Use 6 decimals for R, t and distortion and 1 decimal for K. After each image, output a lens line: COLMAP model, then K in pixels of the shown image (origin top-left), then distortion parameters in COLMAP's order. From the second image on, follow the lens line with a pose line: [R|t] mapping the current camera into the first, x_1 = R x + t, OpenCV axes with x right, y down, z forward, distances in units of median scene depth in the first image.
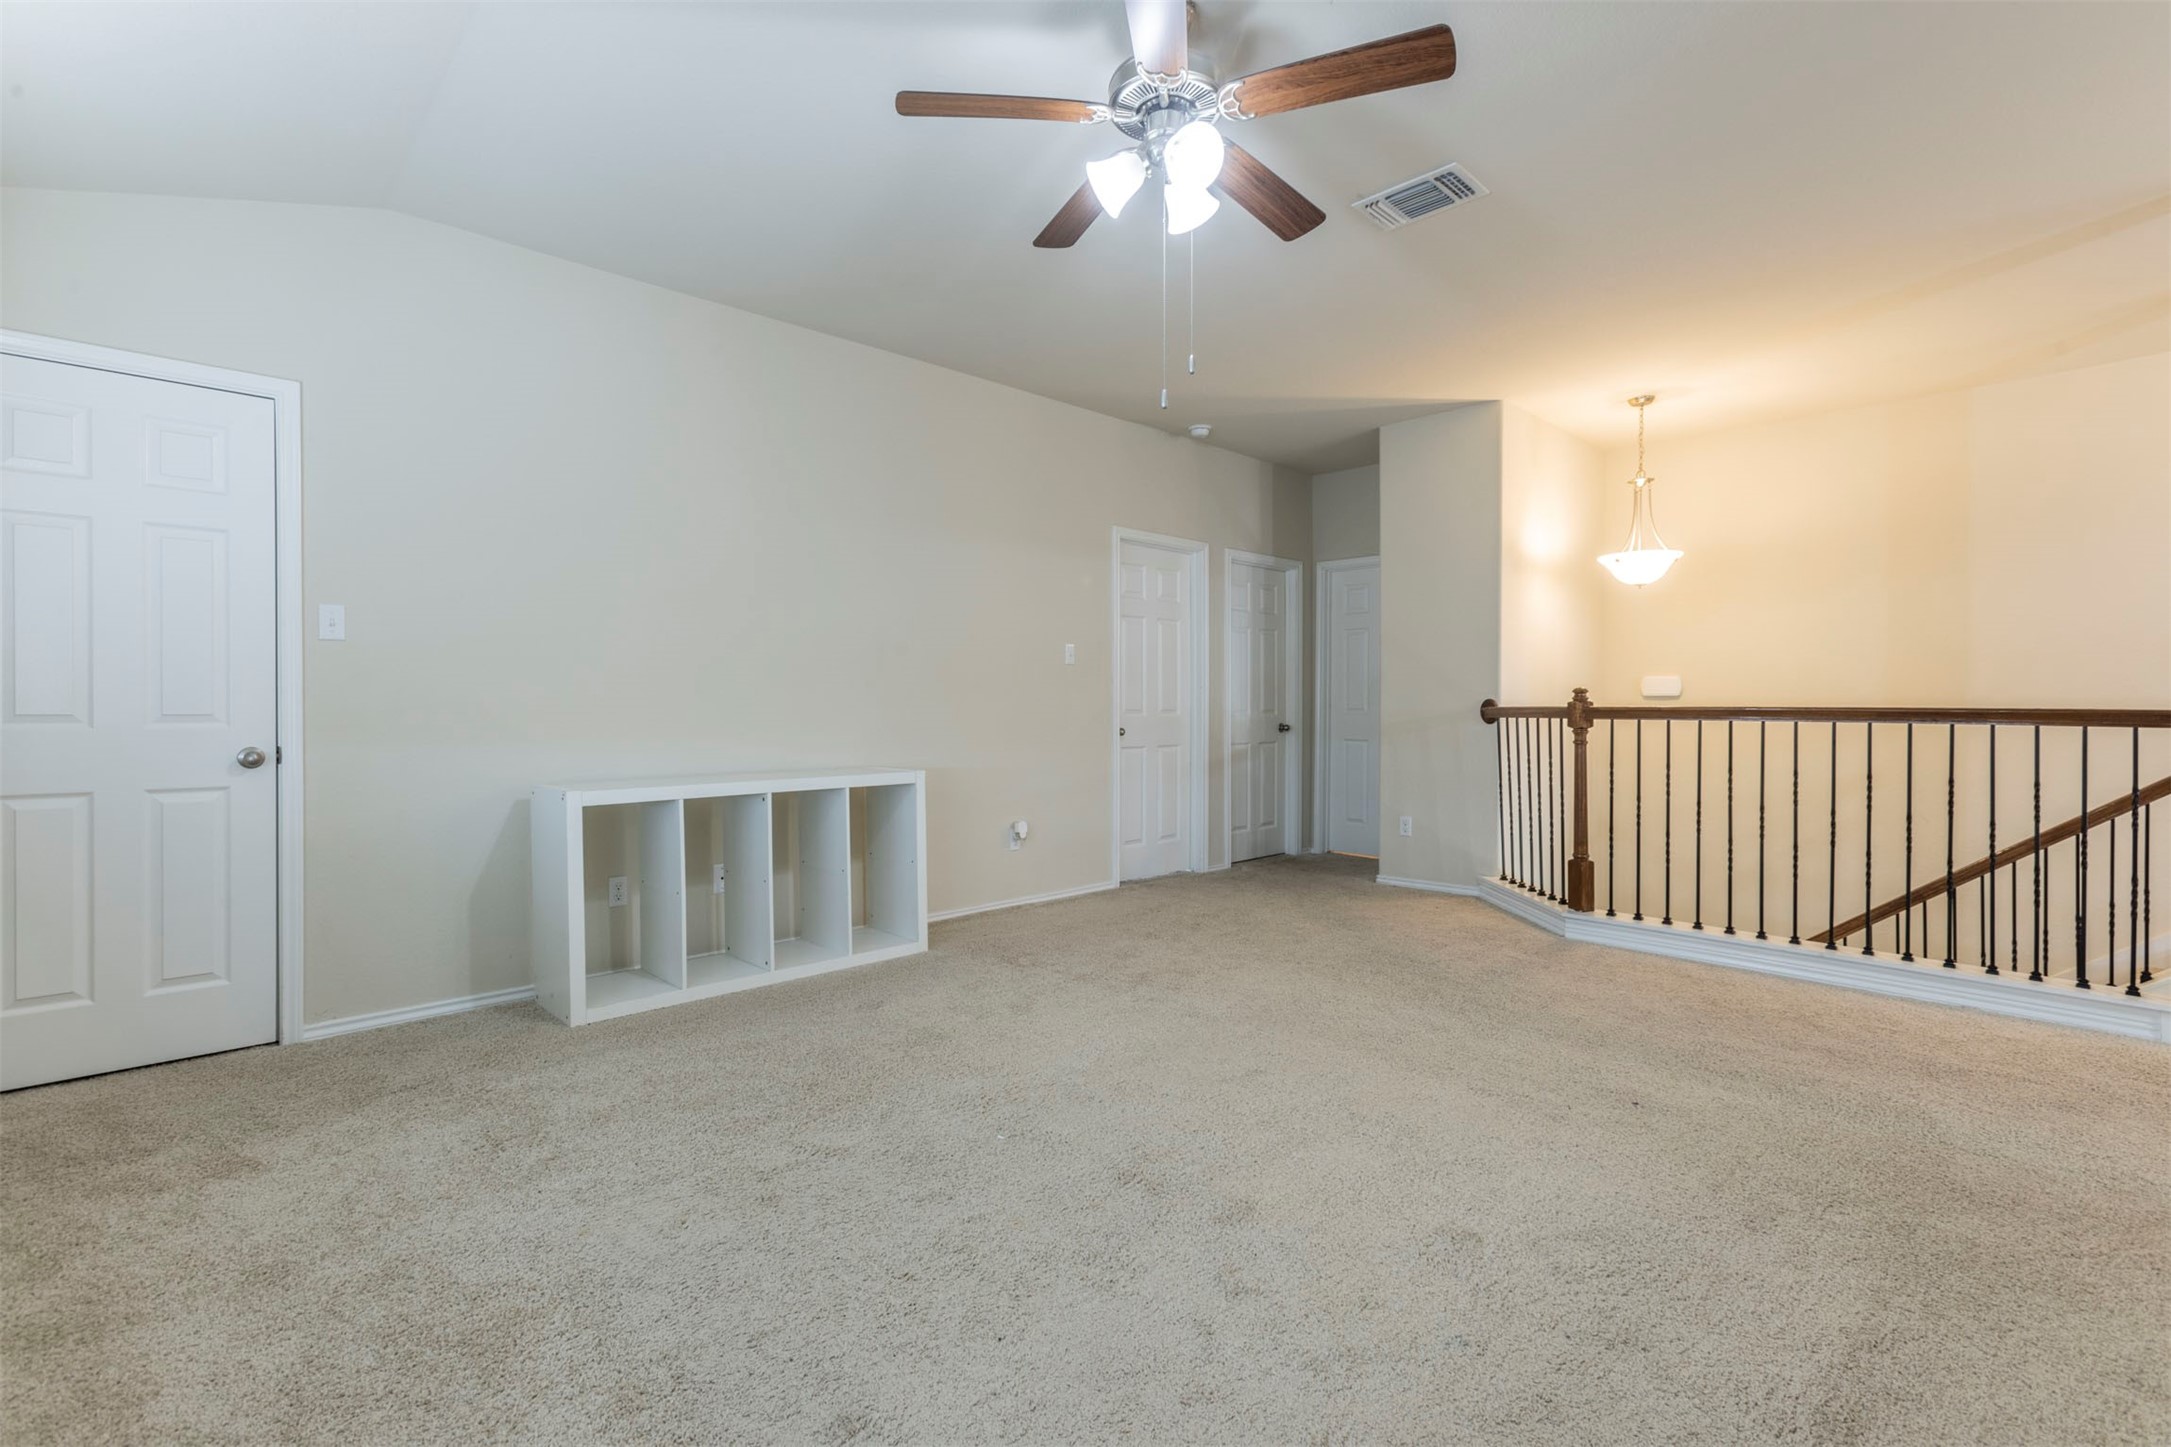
lens RADIAL K [[1013.6, 0, 1091.7], [0, 1013.6, 722.4], [0, 0, 1]] dist [-0.001159, 0.003441]
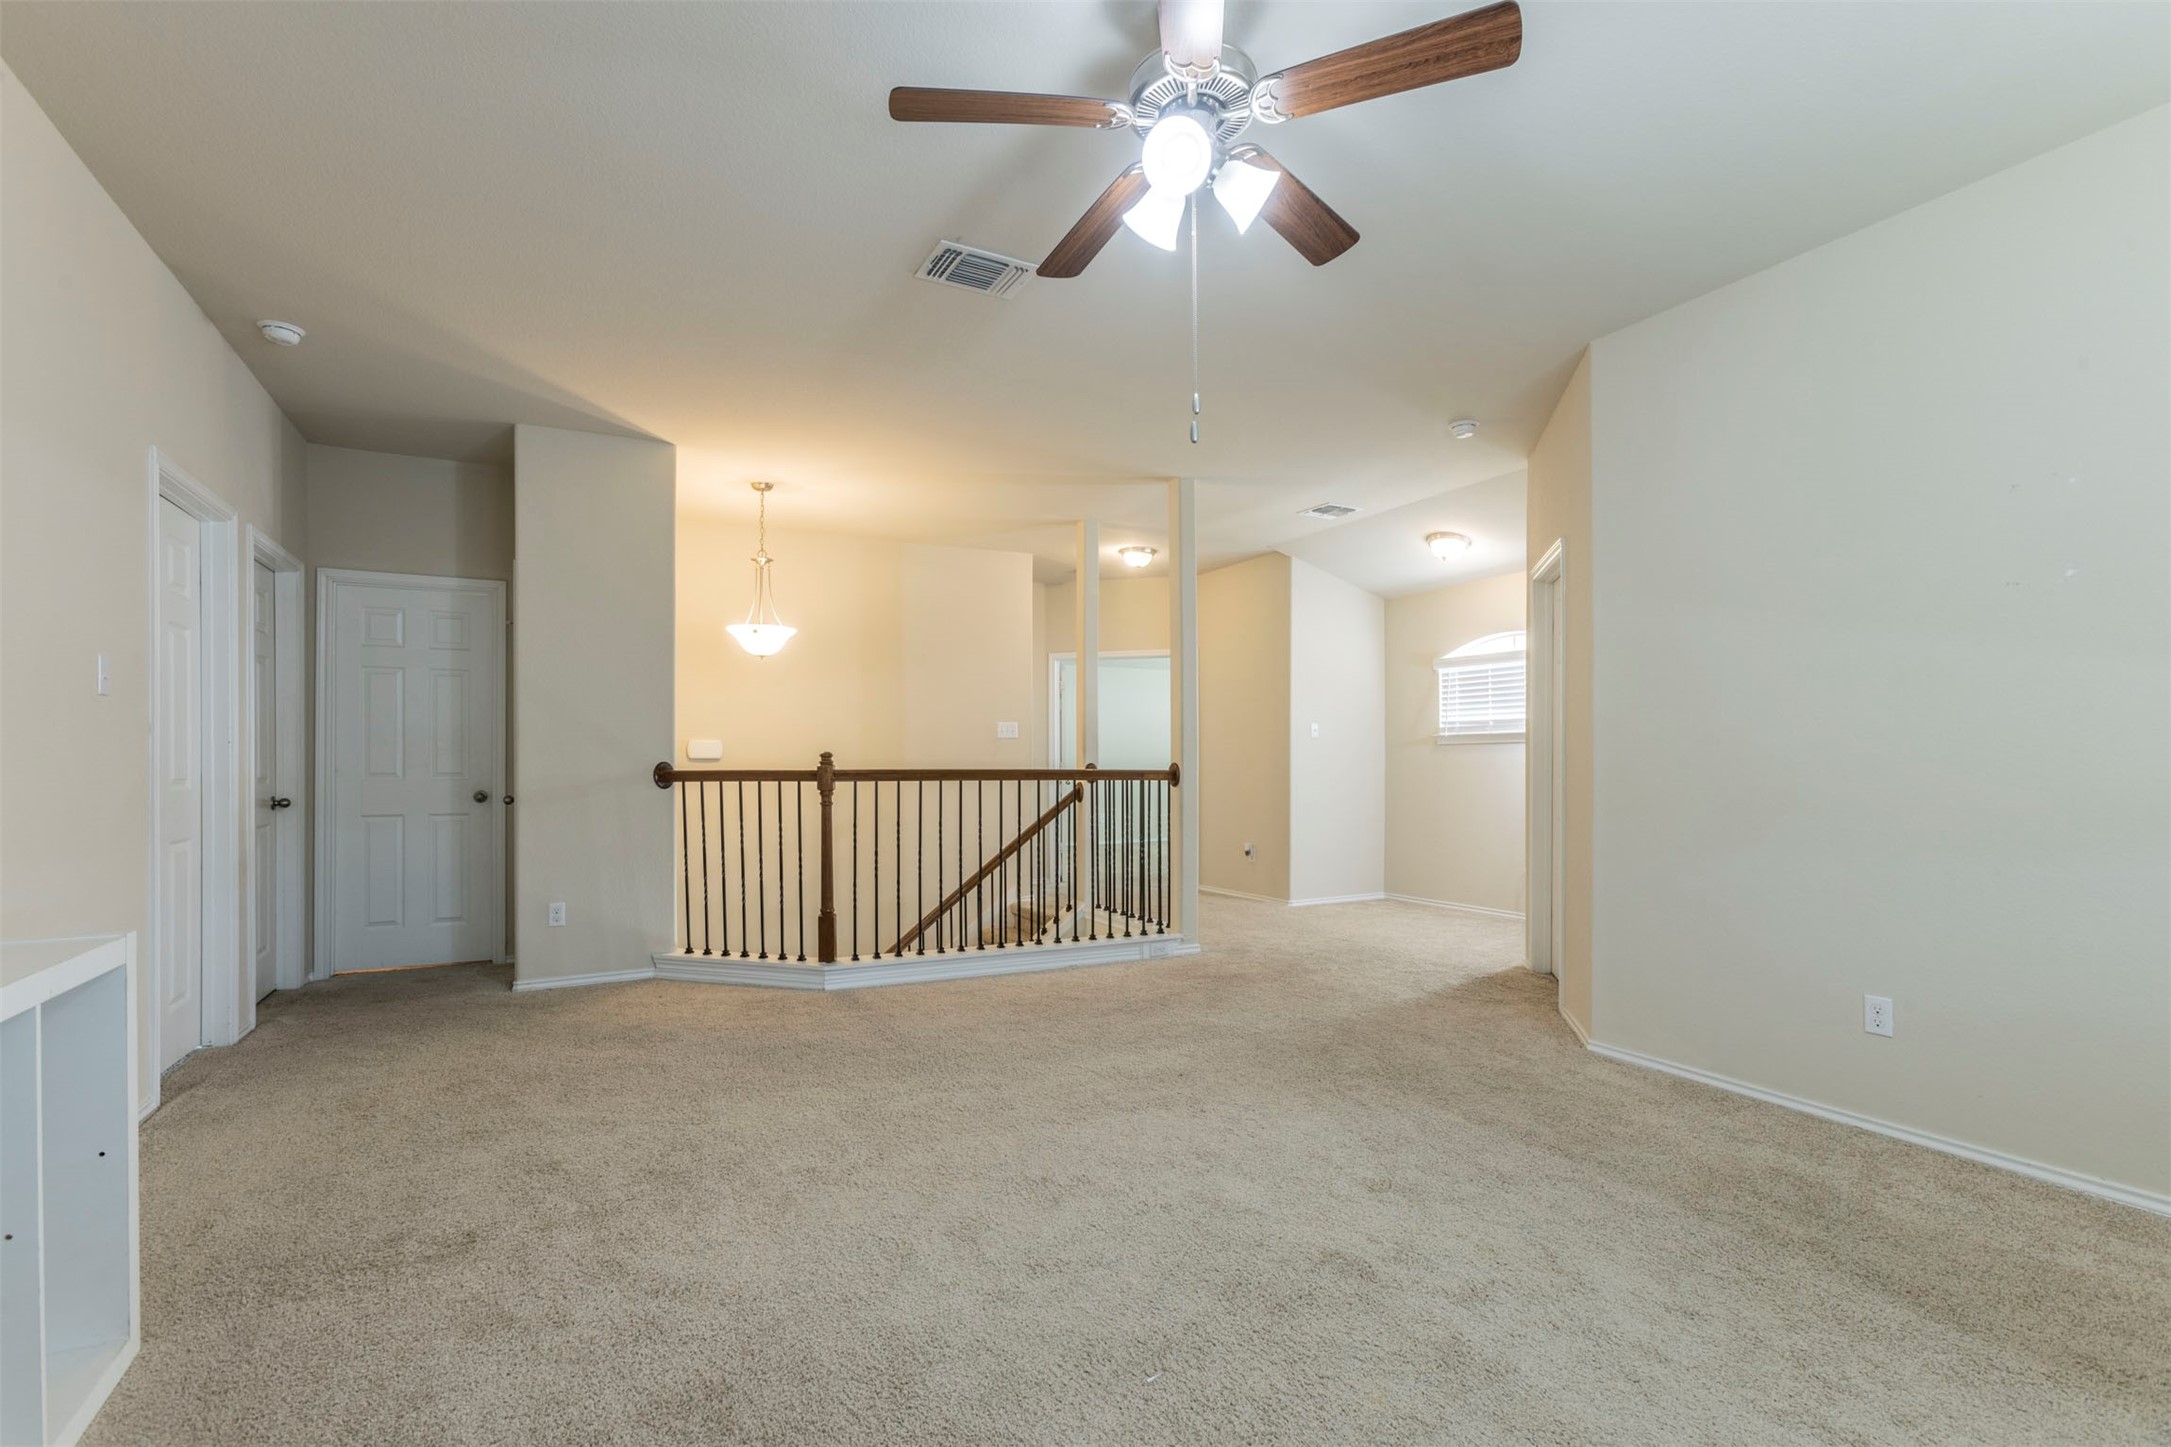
lens RADIAL K [[1013.6, 0, 987.5], [0, 1013.6, 763.5], [0, 0, 1]] dist [-0.001159, 0.003441]
pose [[0.281964, -0.000529, 0.959425, -0.480647], [0.017533, 0.999836, -0.004601, -0.014088], [-0.959265, 0.018119, 0.281927, 0.530189]]
